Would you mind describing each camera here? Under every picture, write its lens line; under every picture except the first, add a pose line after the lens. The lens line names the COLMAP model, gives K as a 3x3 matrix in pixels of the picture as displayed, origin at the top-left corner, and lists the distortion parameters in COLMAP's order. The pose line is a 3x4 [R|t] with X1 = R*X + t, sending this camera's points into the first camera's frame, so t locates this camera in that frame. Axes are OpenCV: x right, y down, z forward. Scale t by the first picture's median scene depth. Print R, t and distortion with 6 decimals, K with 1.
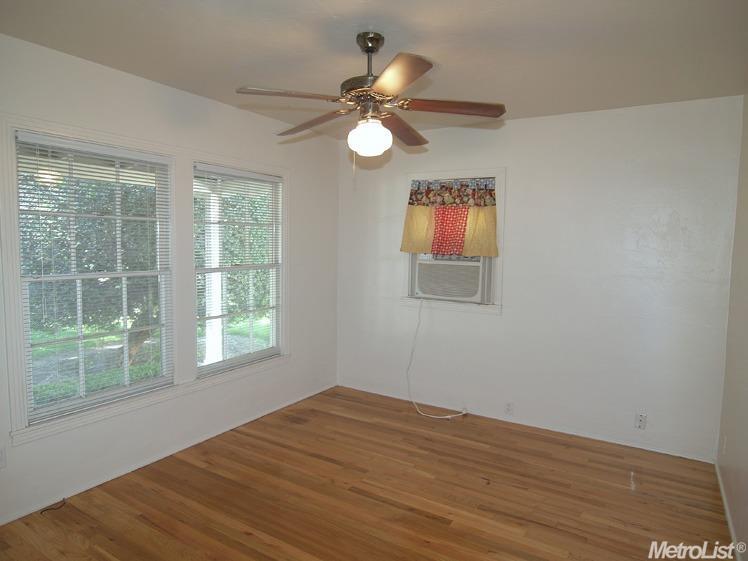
lens RADIAL K [[473.6, 0, 374.6], [0, 473.6, 282.9], [0, 0, 1]] dist [-0.025747, 0.002993]
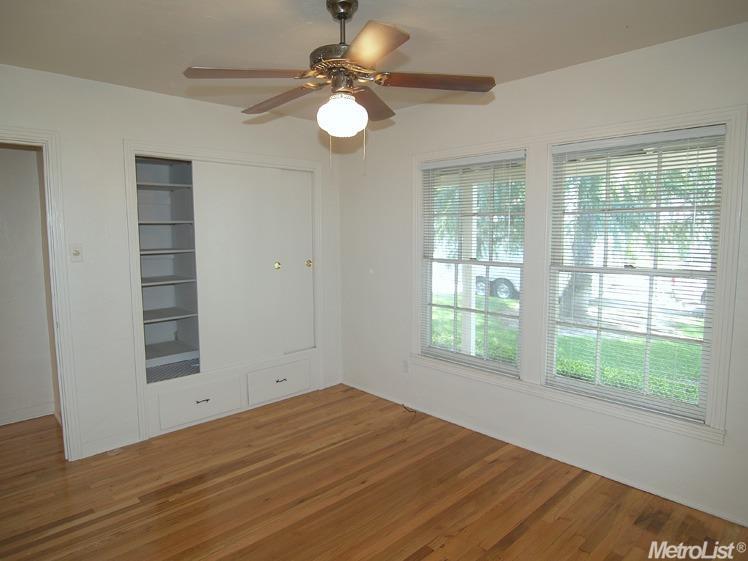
lens RADIAL K [[473.6, 0, 376.6], [0, 473.6, 275.6], [0, 0, 1]] dist [-0.025747, 0.002993]
pose [[-0.271850, 0.069540, -0.959824, 0.614659], [-0.081481, 0.992141, 0.094959, -0.074073], [0.958884, 0.104022, -0.264047, 0.956586]]
